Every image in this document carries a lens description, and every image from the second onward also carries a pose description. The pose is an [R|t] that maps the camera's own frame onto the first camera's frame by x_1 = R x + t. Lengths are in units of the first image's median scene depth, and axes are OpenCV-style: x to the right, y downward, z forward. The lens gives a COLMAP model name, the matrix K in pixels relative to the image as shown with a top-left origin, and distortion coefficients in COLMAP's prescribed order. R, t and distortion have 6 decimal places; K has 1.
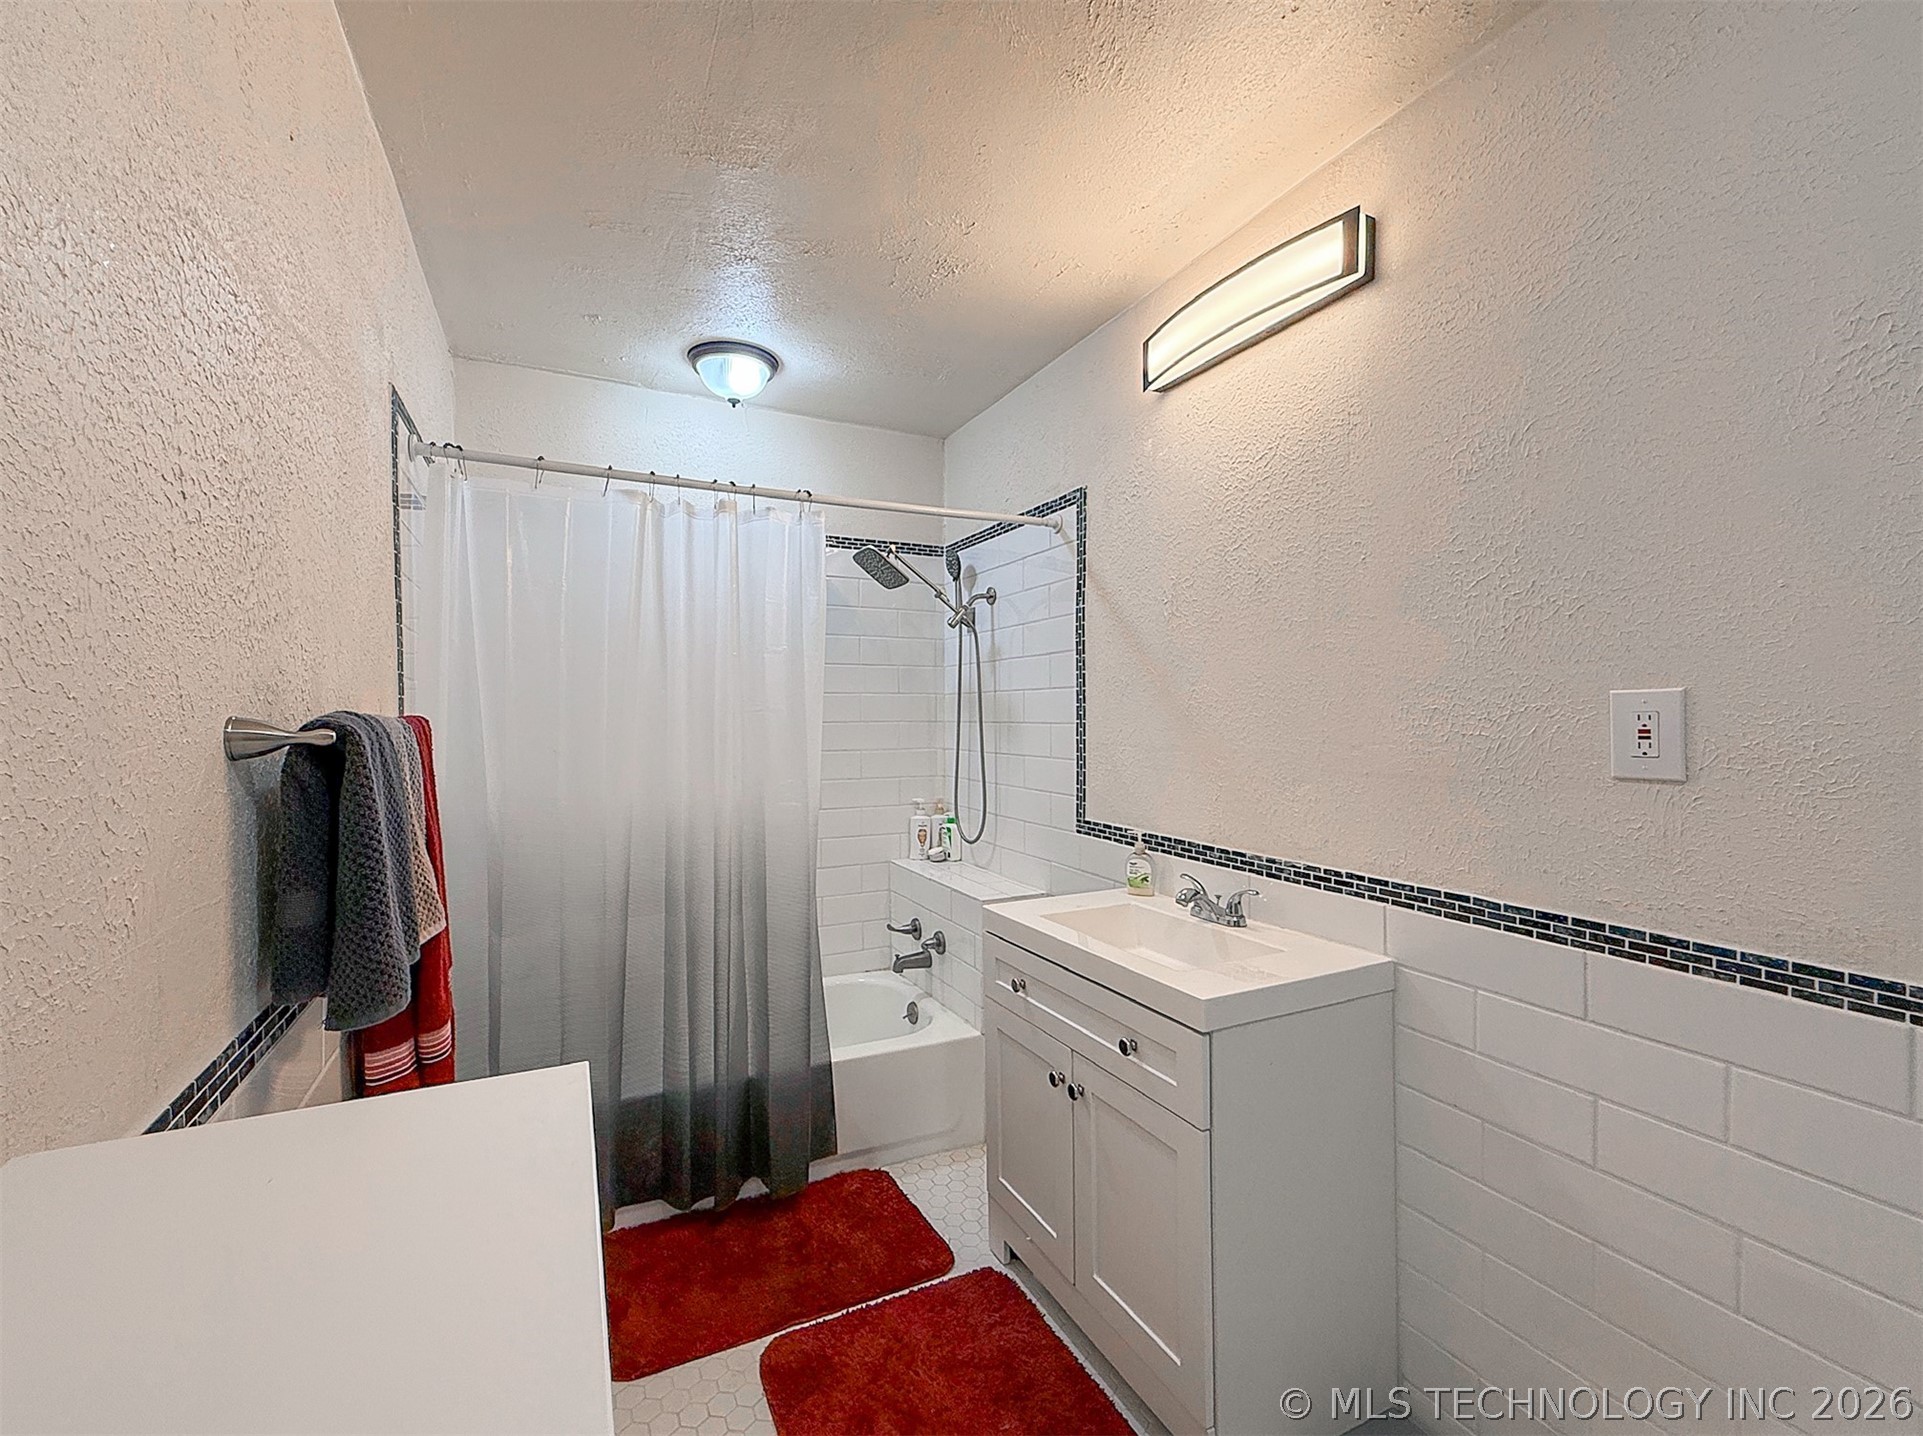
lens RADIAL K [[785.4, 0, 923.2], [0, 785.4, 734.7], [0, 0, 1]] dist [0.000387, -0.000602]
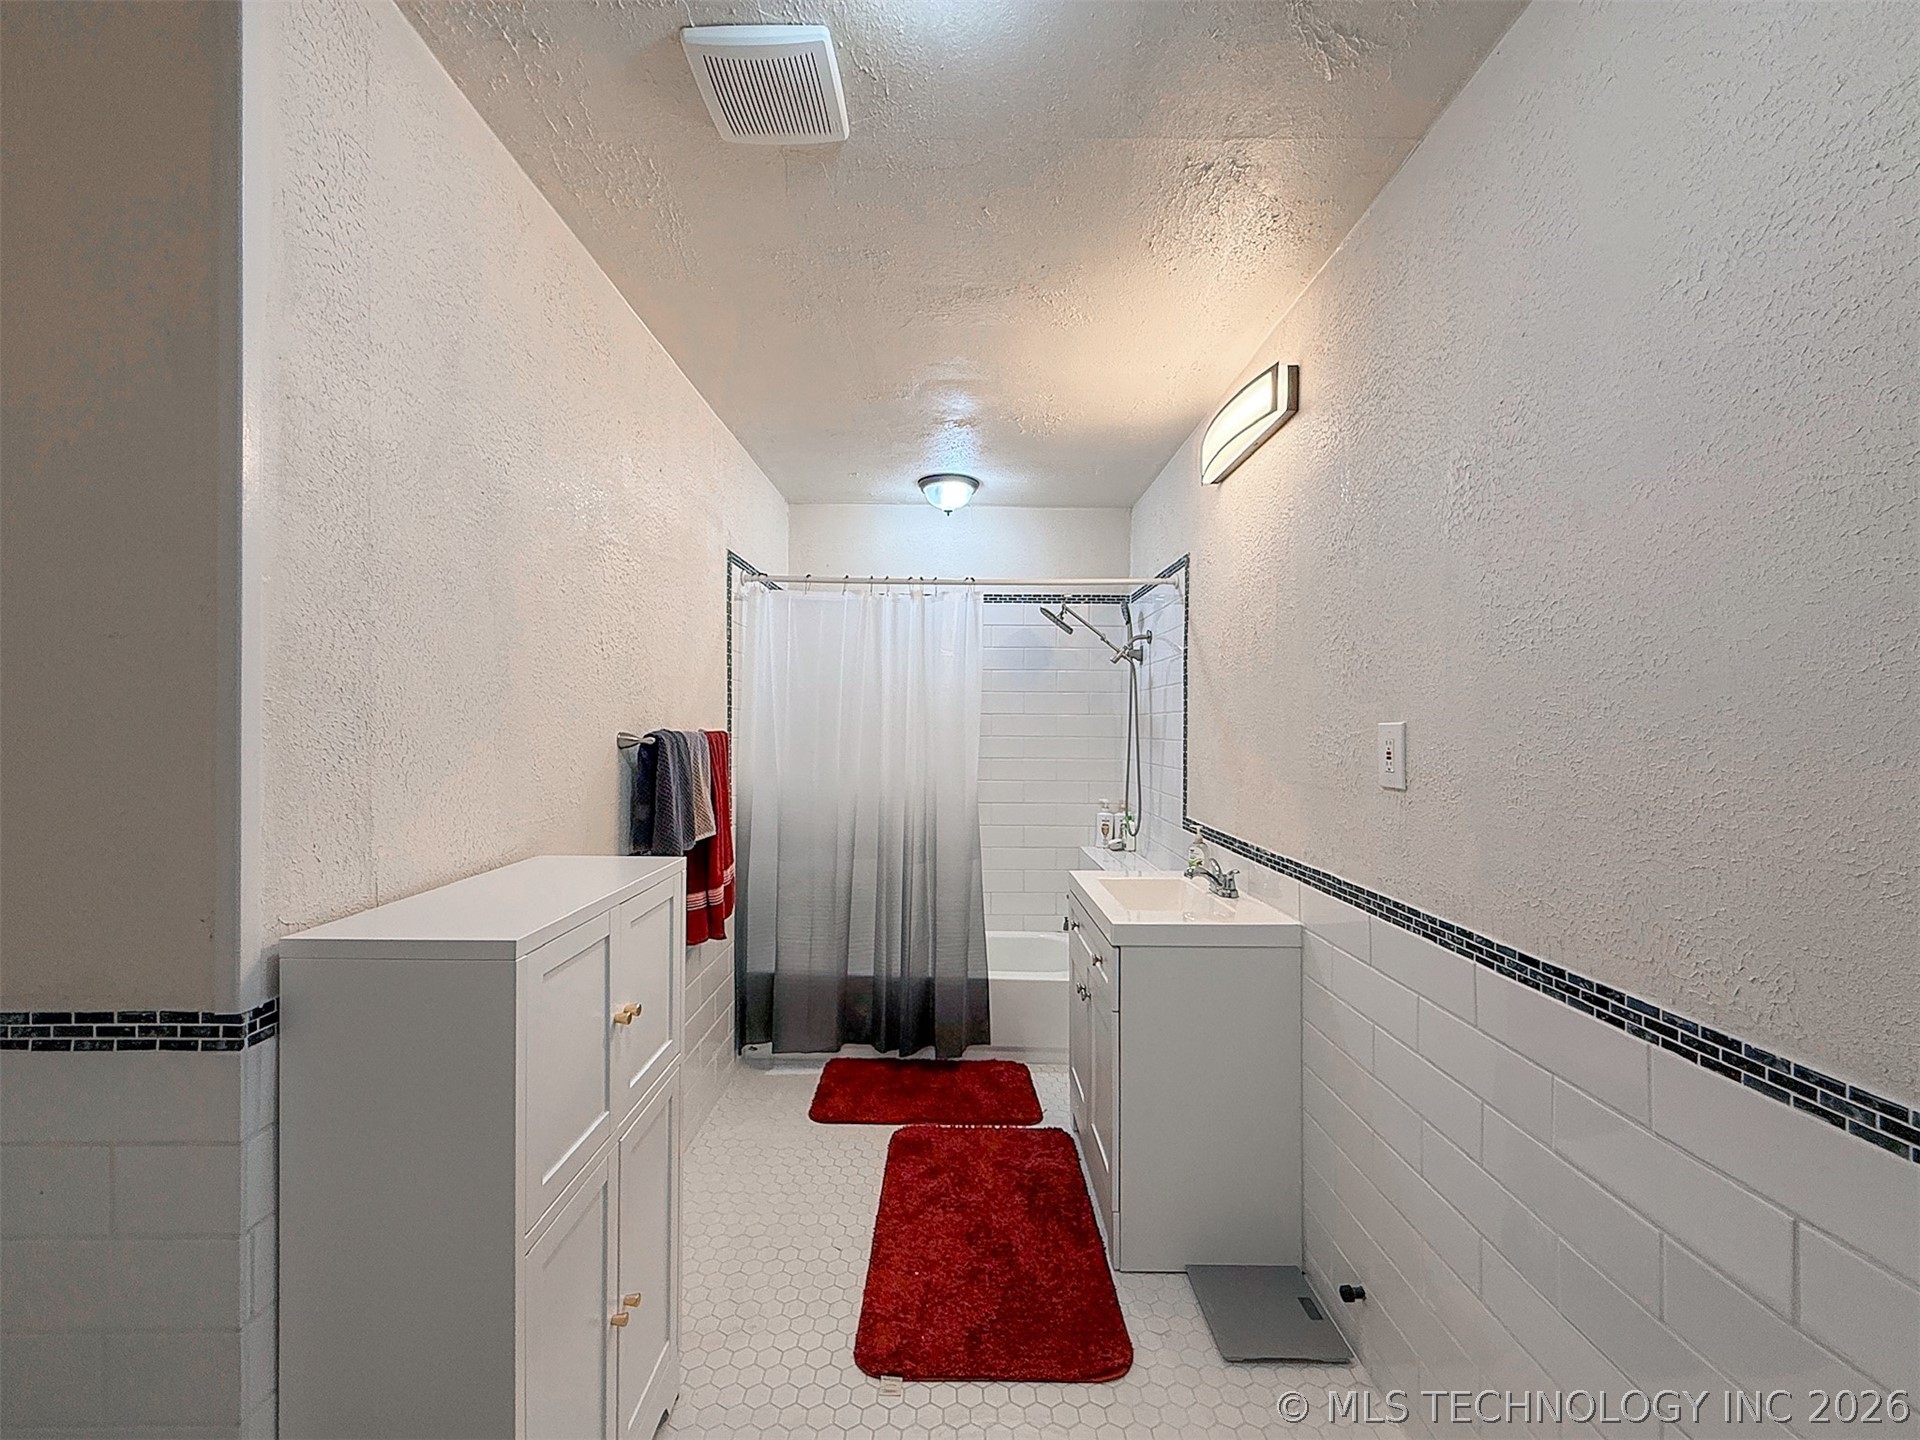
lens RADIAL K [[784.2, 0, 963.3], [0, 784.2, 726.5], [0, 0, 1]] dist [0.000387, -0.000602]
pose [[0.907457, 0.010314, -0.420019, 0.465198], [-0.020774, 0.999577, -0.020338, -0.004610], [0.419631, 0.027181, 0.907288, -0.329361]]
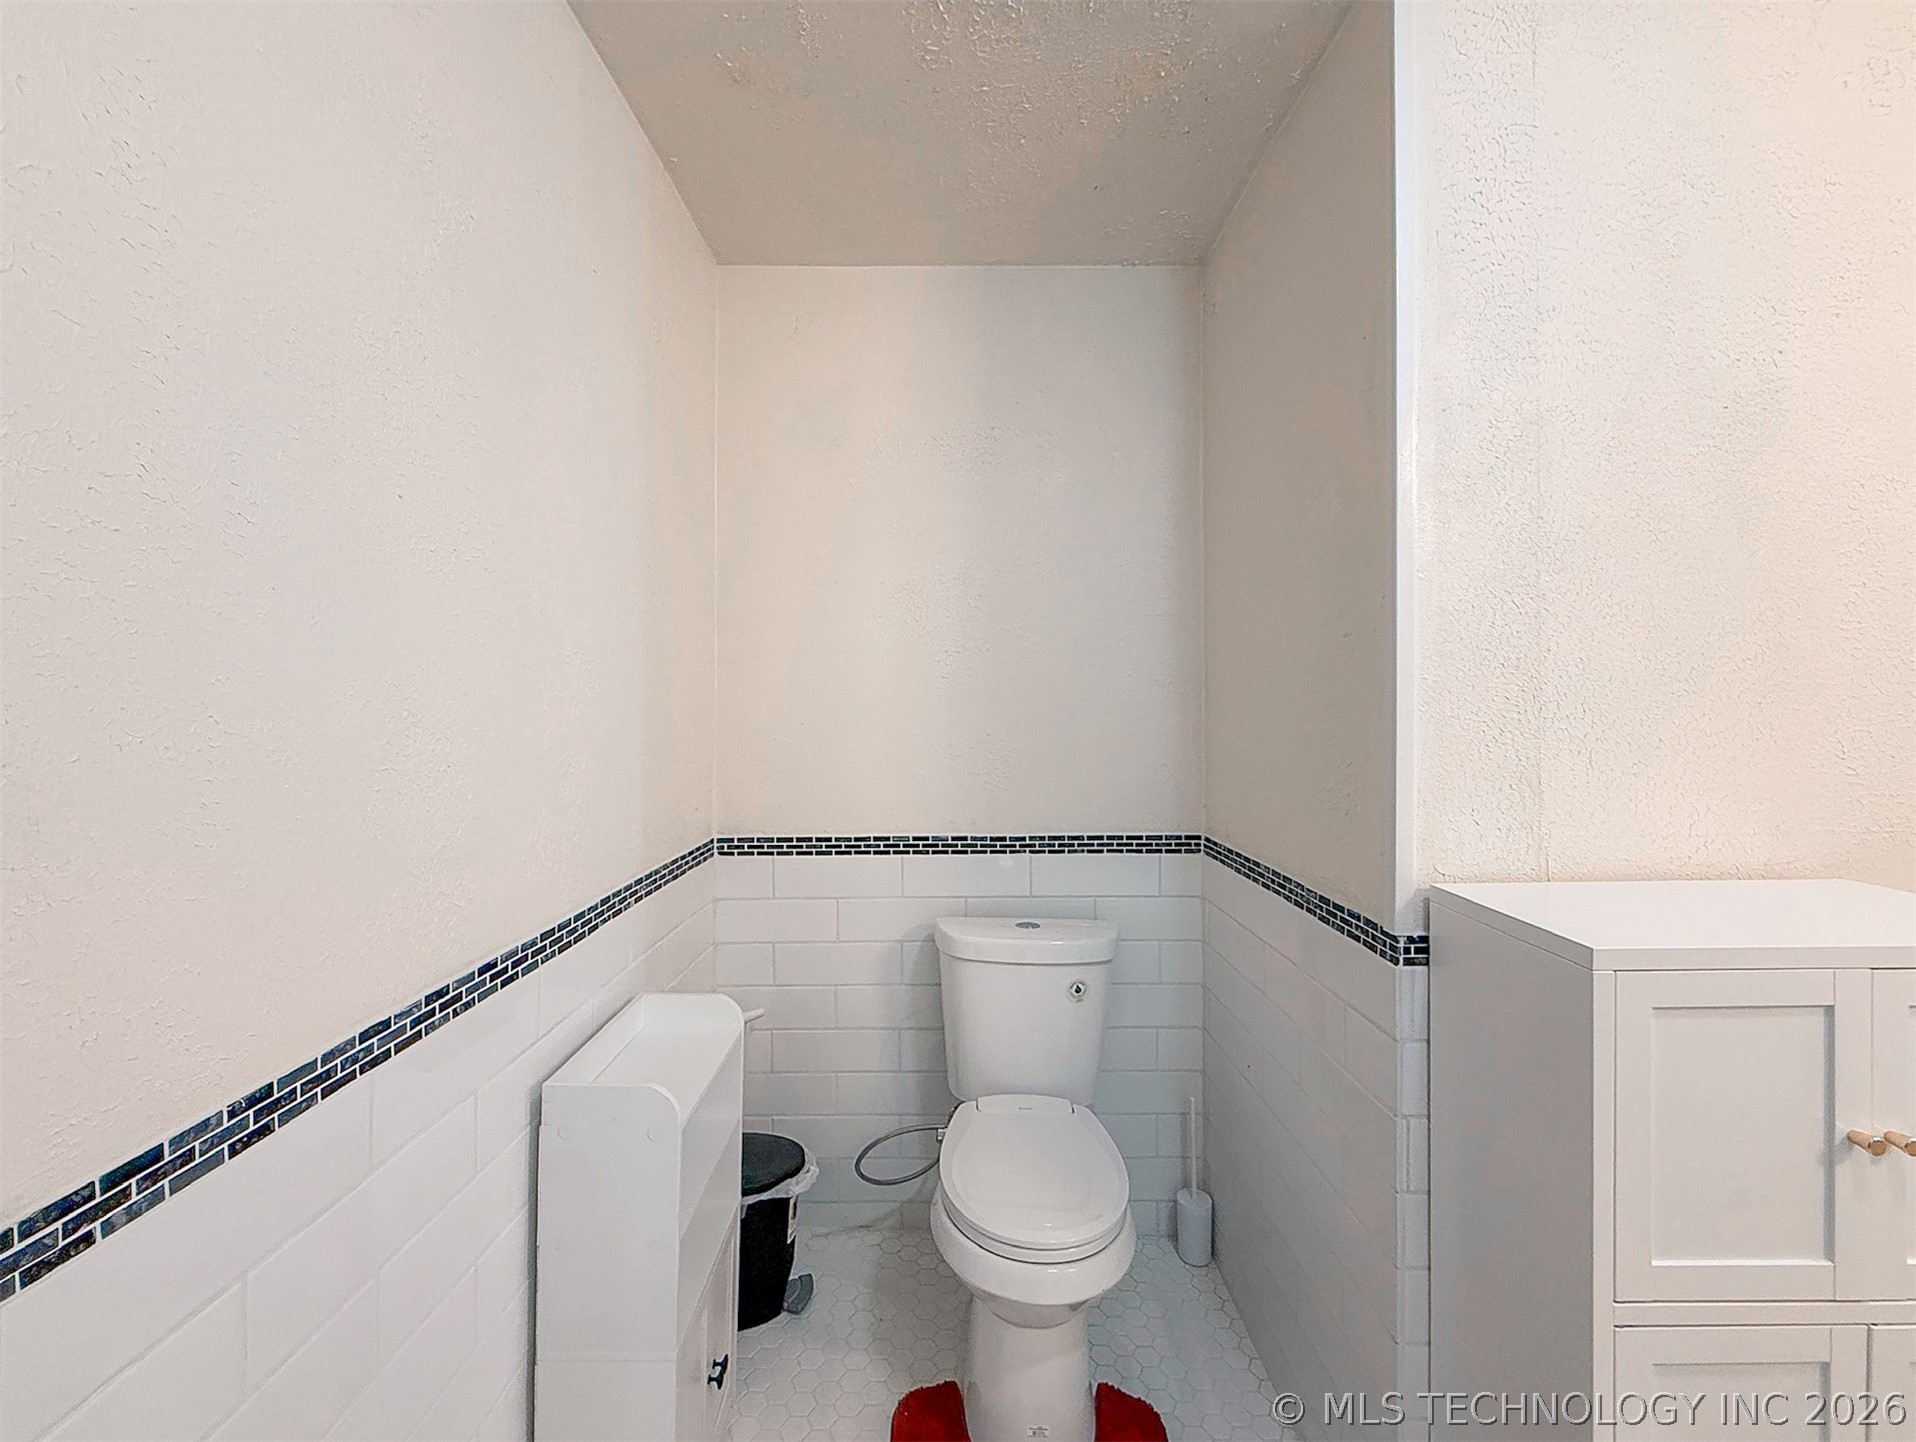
lens RADIAL K [[785.6, 0, 960.4], [0, 785.6, 711.9], [0, 0, 1]] dist [0.001648, -0.000036]
pose [[-0.430724, 0.021238, -0.902234, 0.528615], [-0.013588, 0.999457, 0.030014, -0.009834], [0.902382, 0.025187, -0.430201, -0.131109]]
